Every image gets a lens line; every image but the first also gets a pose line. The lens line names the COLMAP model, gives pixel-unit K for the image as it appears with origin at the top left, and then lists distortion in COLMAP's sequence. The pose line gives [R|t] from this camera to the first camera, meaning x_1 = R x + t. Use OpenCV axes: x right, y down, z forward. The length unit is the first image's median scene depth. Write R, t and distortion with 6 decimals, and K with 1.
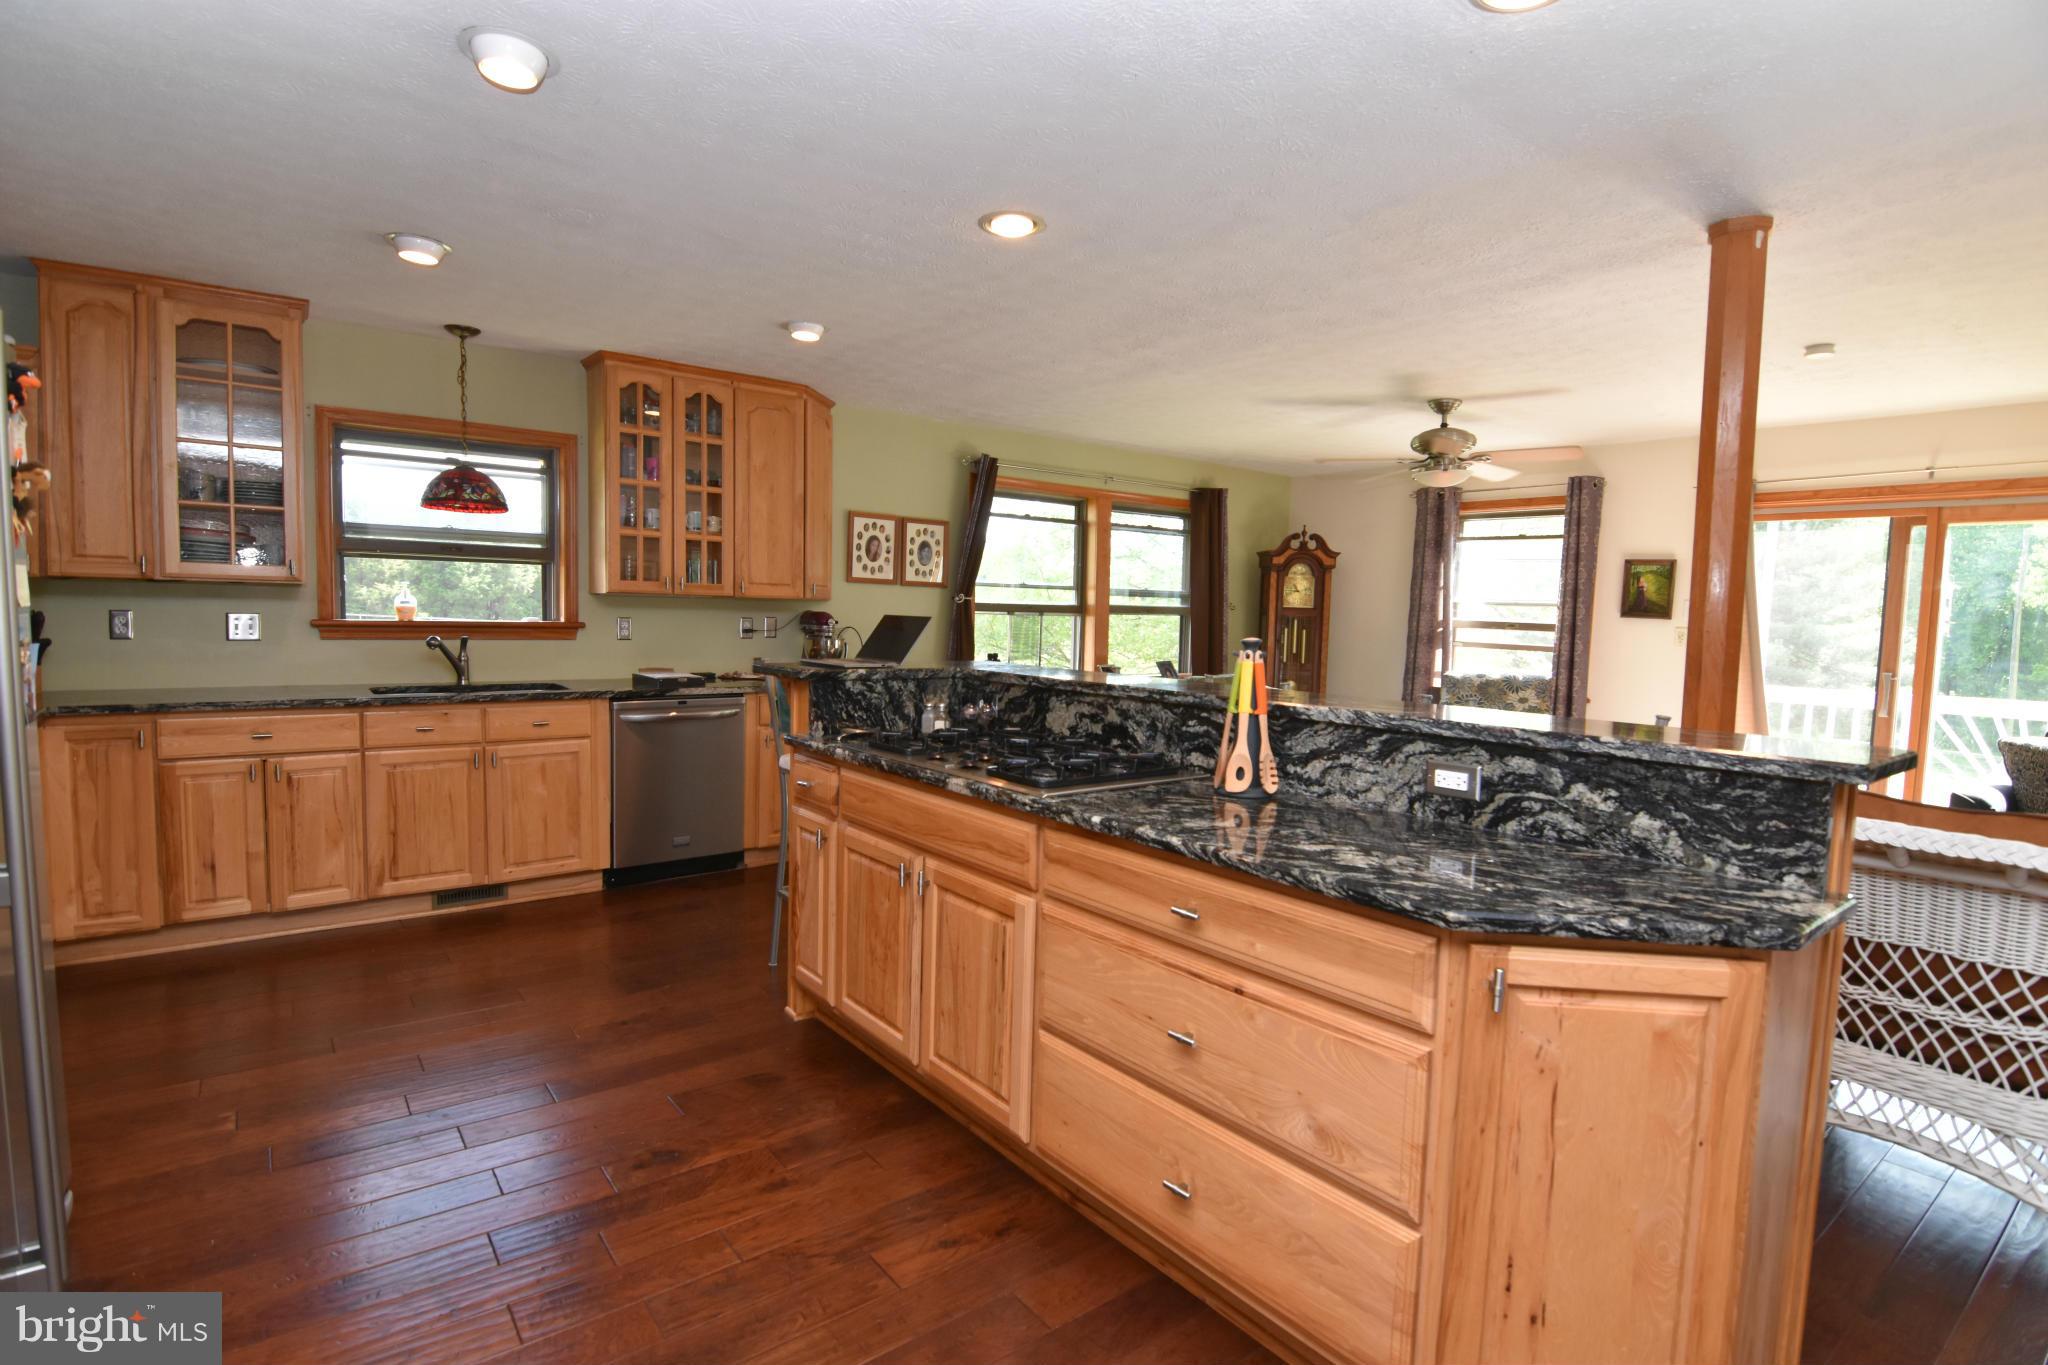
lens RADIAL K [[991.5, 0, 1033.4], [0, 991.5, 683.1], [0, 0, 1]] dist [-0.008446, -0.009148]
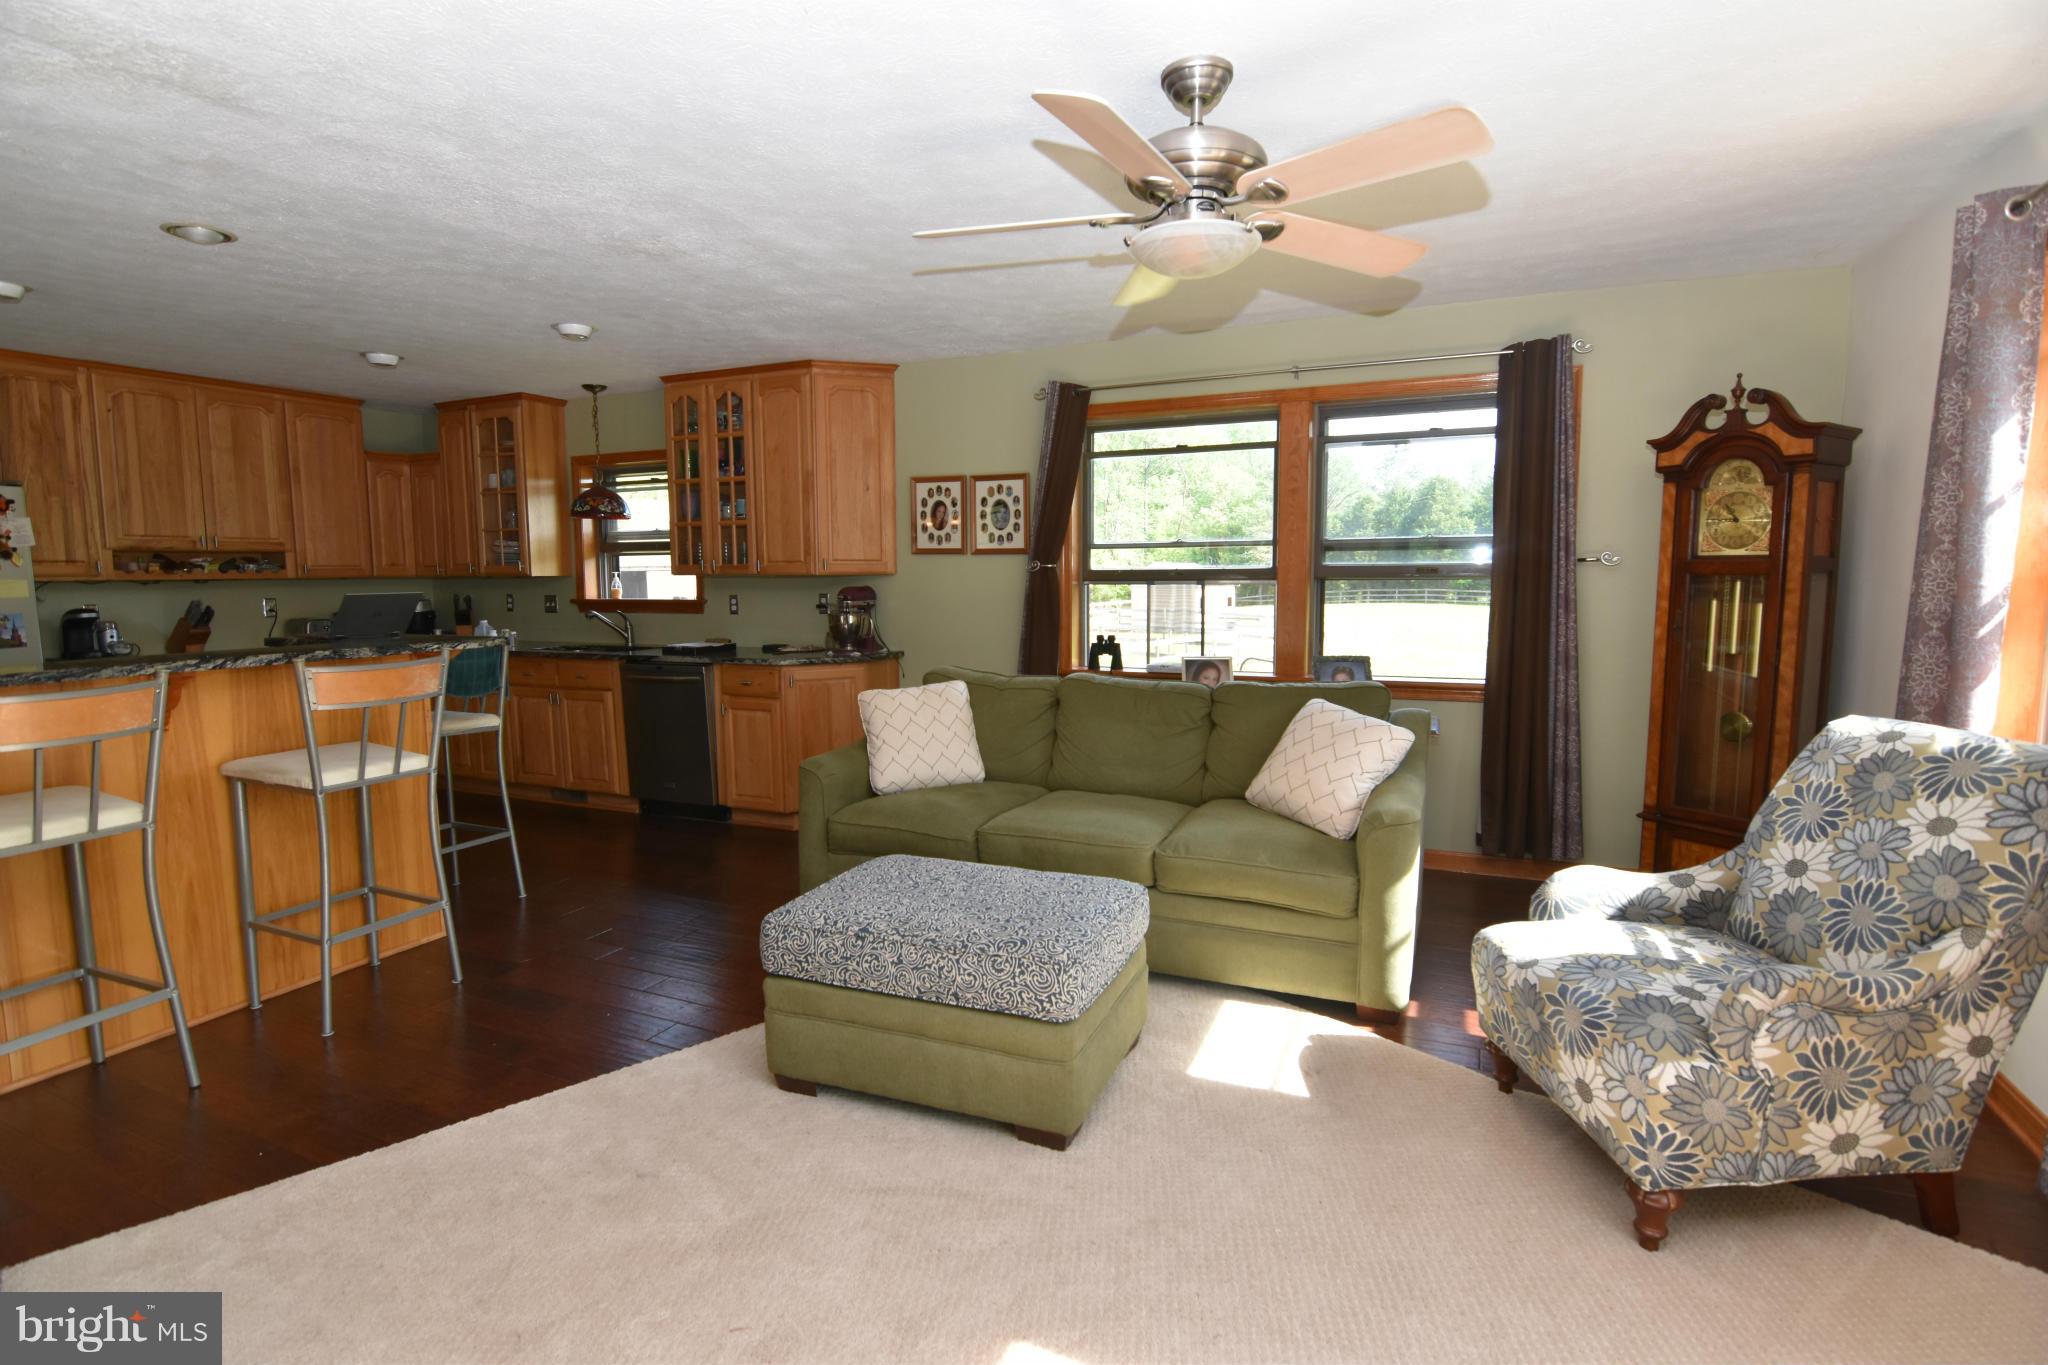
lens RADIAL K [[991.5, 0, 1033.4], [0, 991.5, 683.1], [0, 0, 1]] dist [-0.008446, -0.009148]
pose [[0.467304, 0.067200, -0.881539, 0.780115], [-0.046891, 0.997588, 0.051189, -0.037685], [0.882852, 0.017416, 0.469327, 0.741933]]
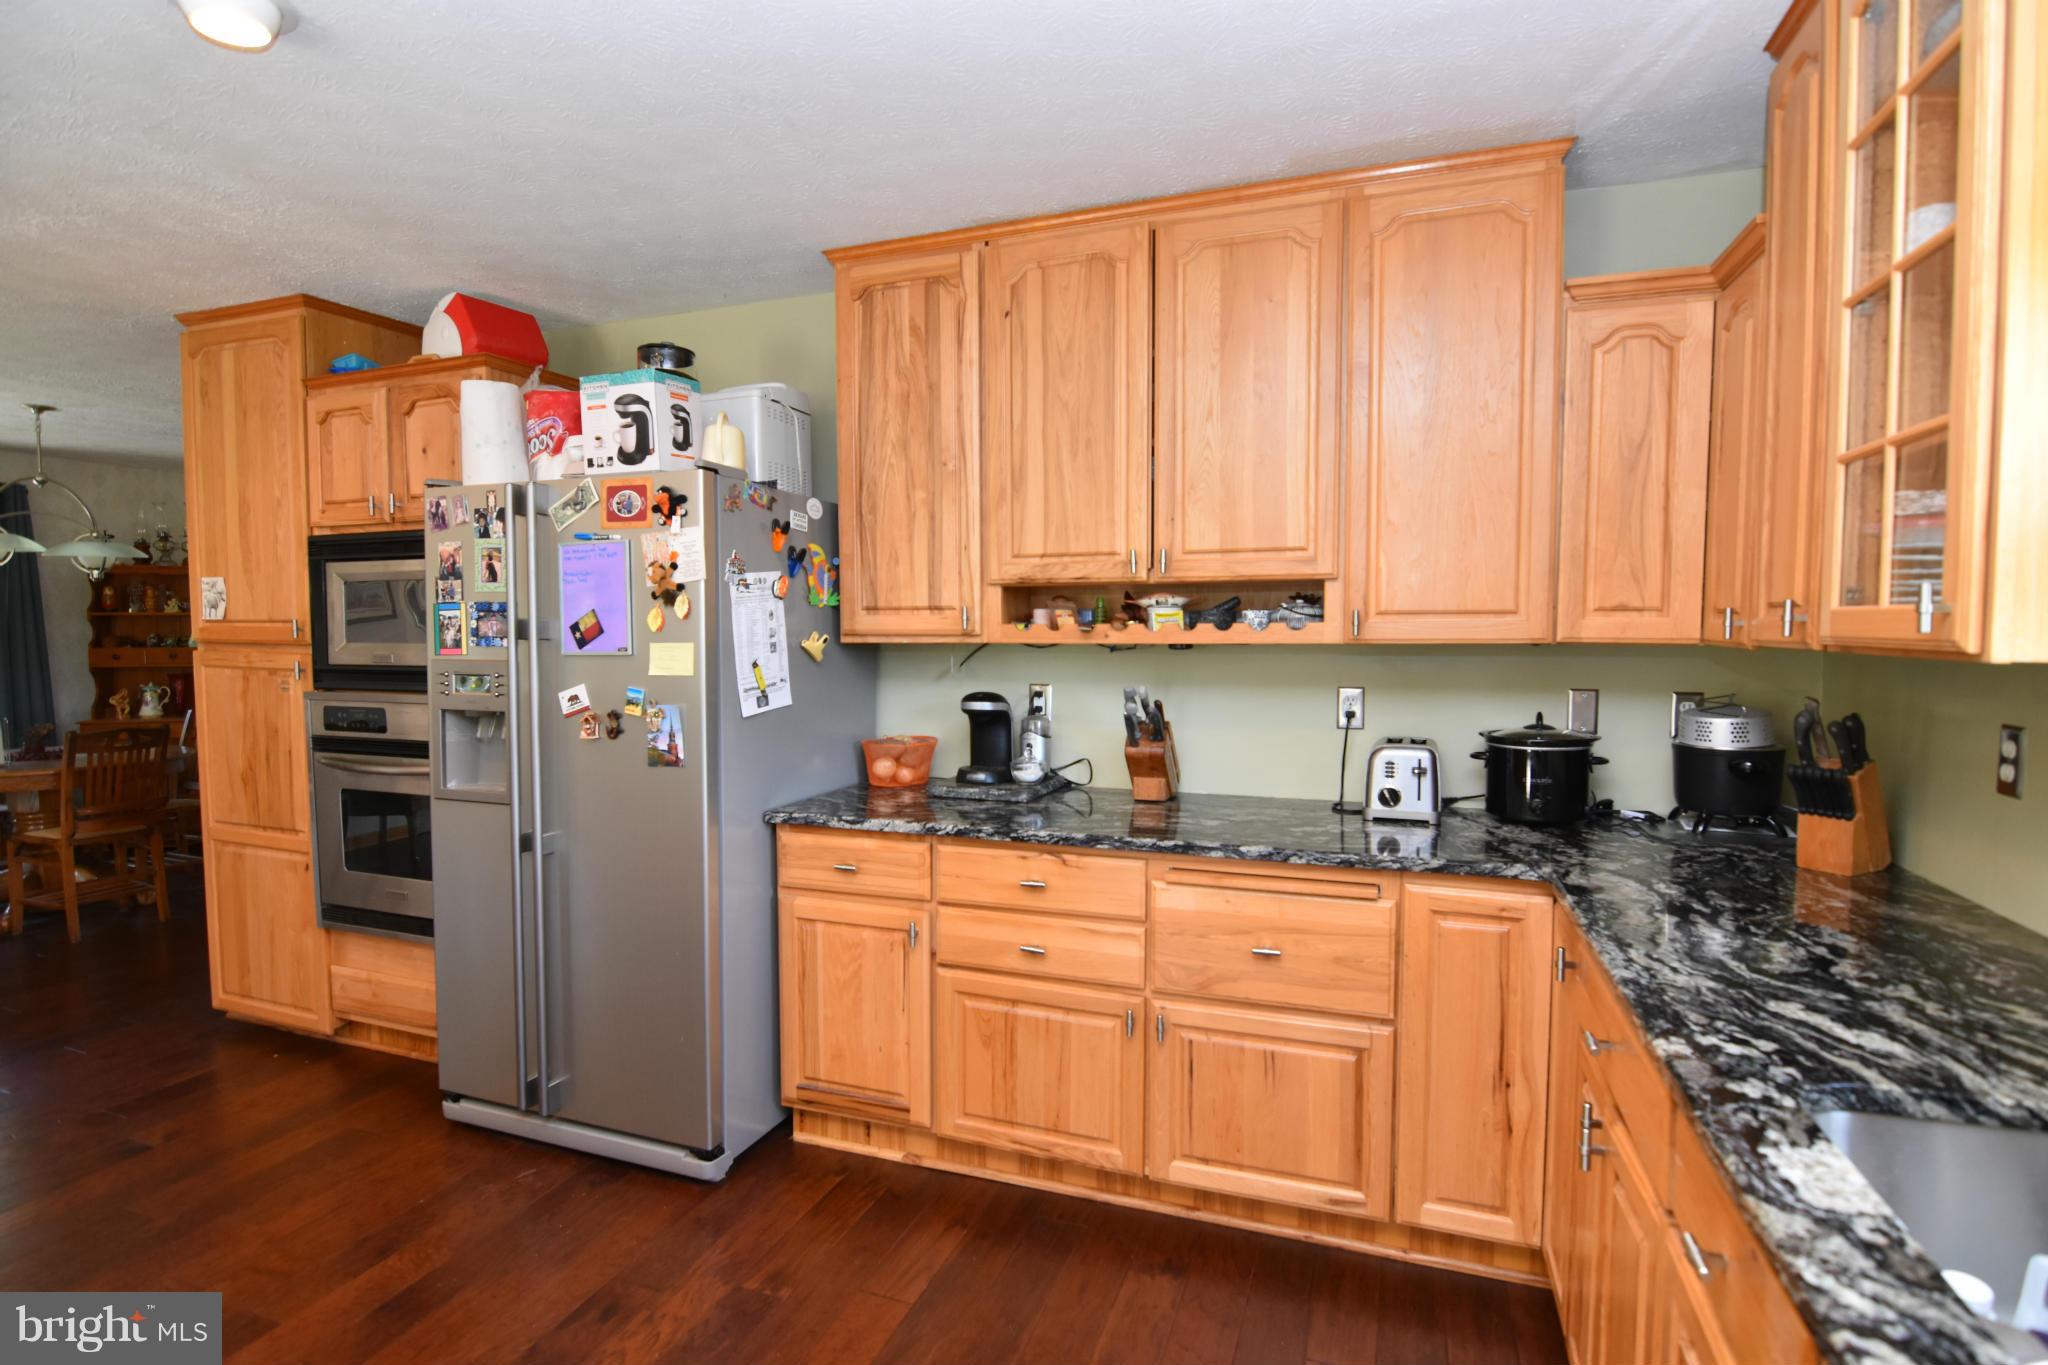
lens RADIAL K [[991.5, 0, 1033.4], [0, 991.5, 683.1], [0, 0, 1]] dist [-0.008446, -0.009148]
pose [[-0.848818, 0.003896, -0.528671, -0.269291], [-0.060092, 0.992781, 0.103799, -0.082179], [0.525259, 0.119875, -0.842456, 0.836921]]
